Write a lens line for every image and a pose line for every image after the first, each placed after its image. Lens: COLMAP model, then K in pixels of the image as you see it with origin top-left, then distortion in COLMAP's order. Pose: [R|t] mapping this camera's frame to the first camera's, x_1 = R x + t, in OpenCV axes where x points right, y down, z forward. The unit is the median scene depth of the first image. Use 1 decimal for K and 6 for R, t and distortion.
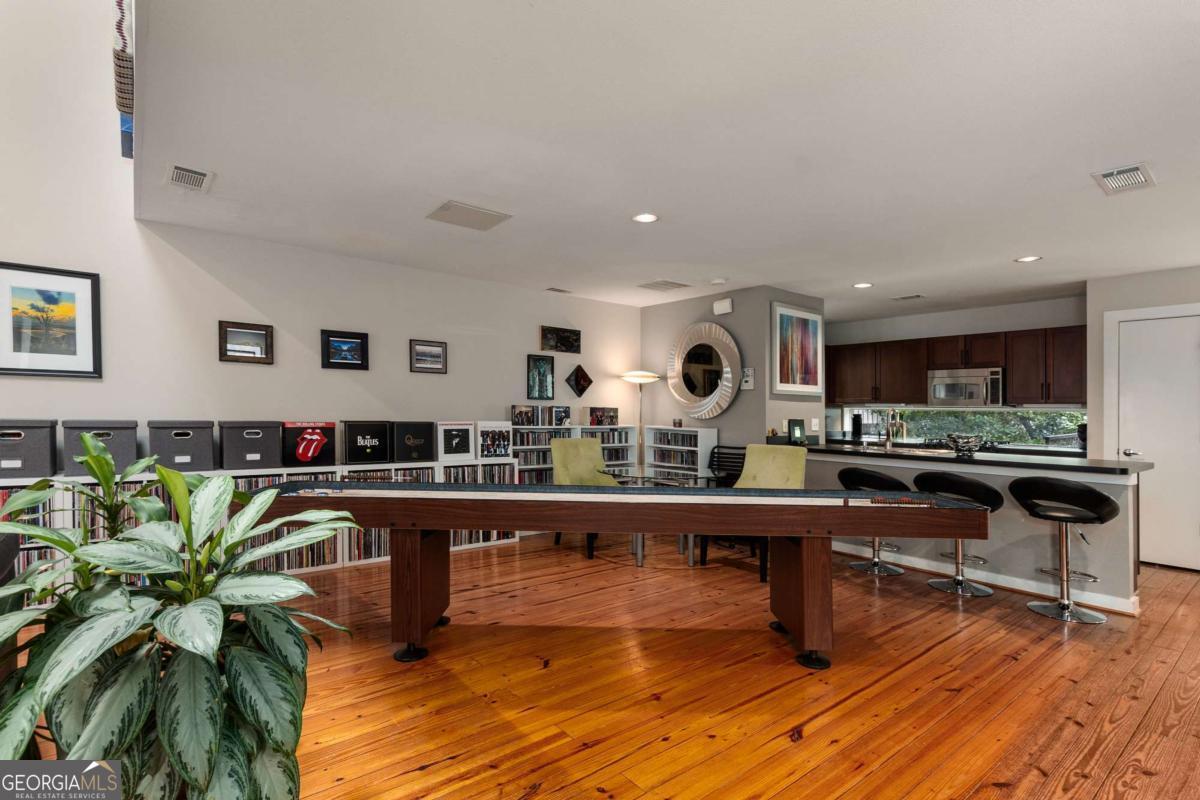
lens RADIAL K [[571.0, 0, 600.8], [0, 571.0, 398.9], [0, 0, 1]] dist [0.012918, -0.008852]
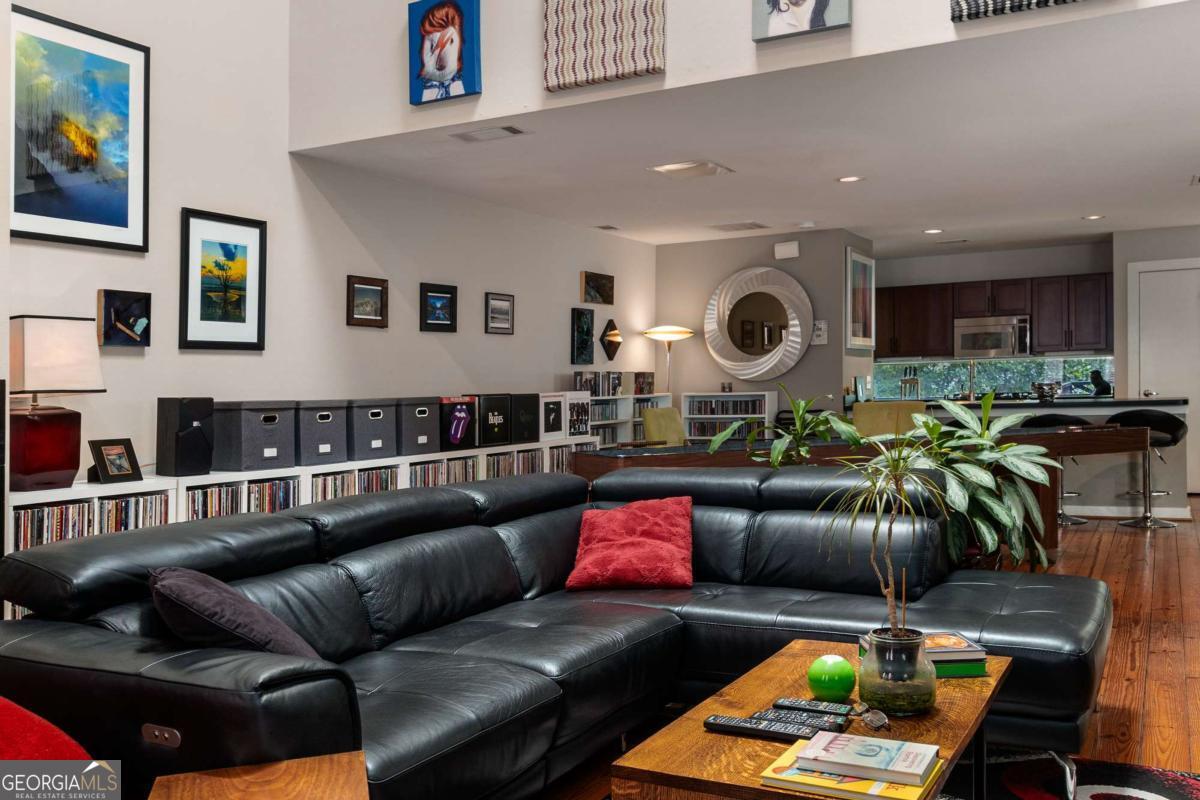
lens RADIAL K [[1035.6, 0, 595.3], [0, 1035.6, 394.4], [0, 0, 1]] dist [-0.007486, -0.035592]
pose [[0.927848, -0.043005, 0.370471, -0.643866], [0.032594, 0.998879, 0.034320, -0.005687], [-0.371531, -0.019768, 0.928210, -0.347346]]
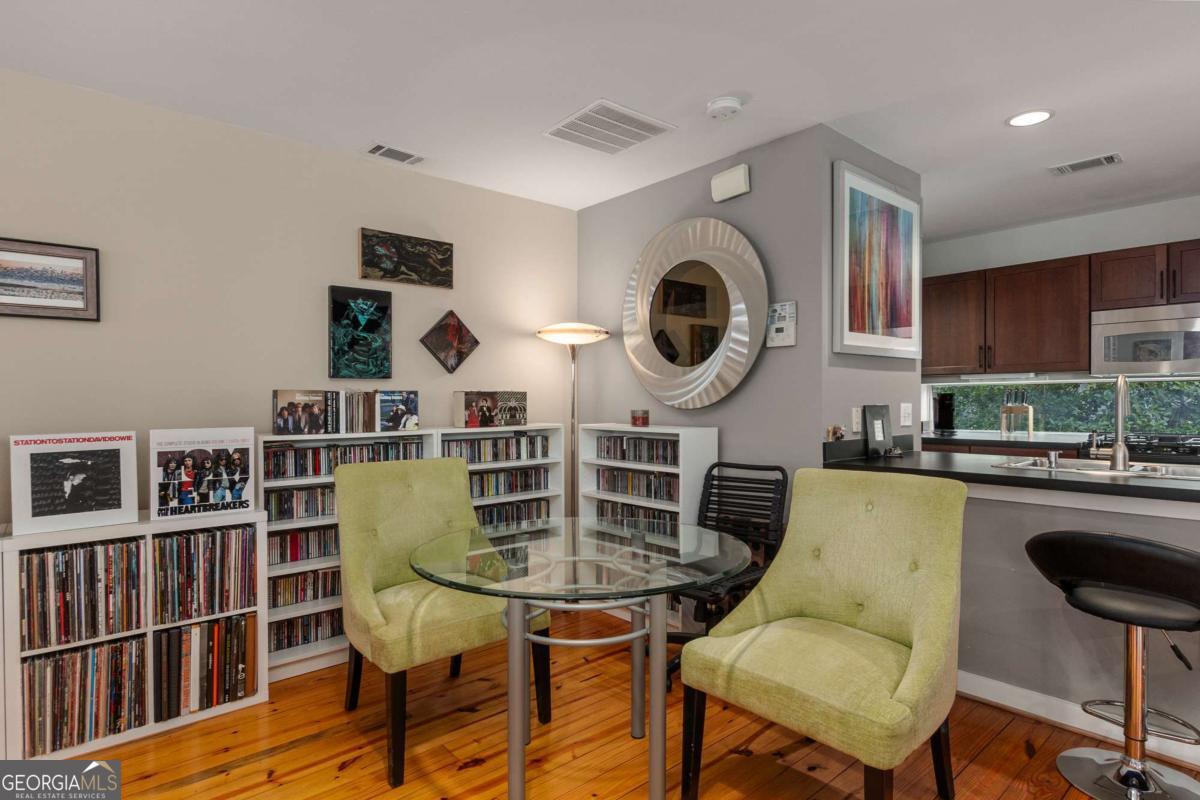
lens RADIAL K [[623.1, 0, 603.9], [0, 623.1, 398.2], [0, 0, 1]] dist [0.007568, -0.001408]
pose [[0.999179, -0.022989, 0.033364, 0.088935], [0.022266, 0.999513, 0.021862, 0.012064], [-0.033851, -0.021101, 0.999204, 0.472953]]
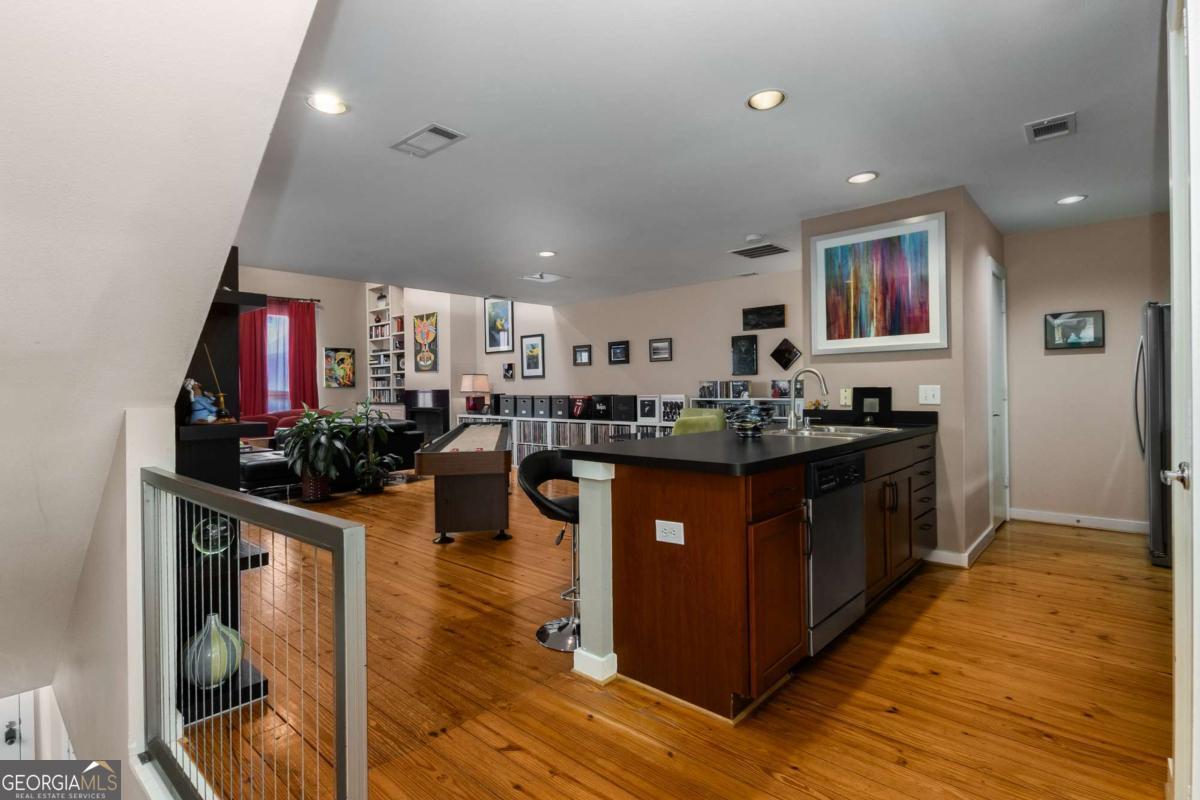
lens RADIAL K [[571.0, 0, 594.5], [0, 571.0, 390.6], [0, 0, 1]] dist [0.012918, -0.008852]
pose [[0.129807, -0.016422, -0.991403, 0.998634], [0.036531, 0.999263, -0.011769, 0.035538], [0.990866, -0.034689, 0.130311, 0.584017]]
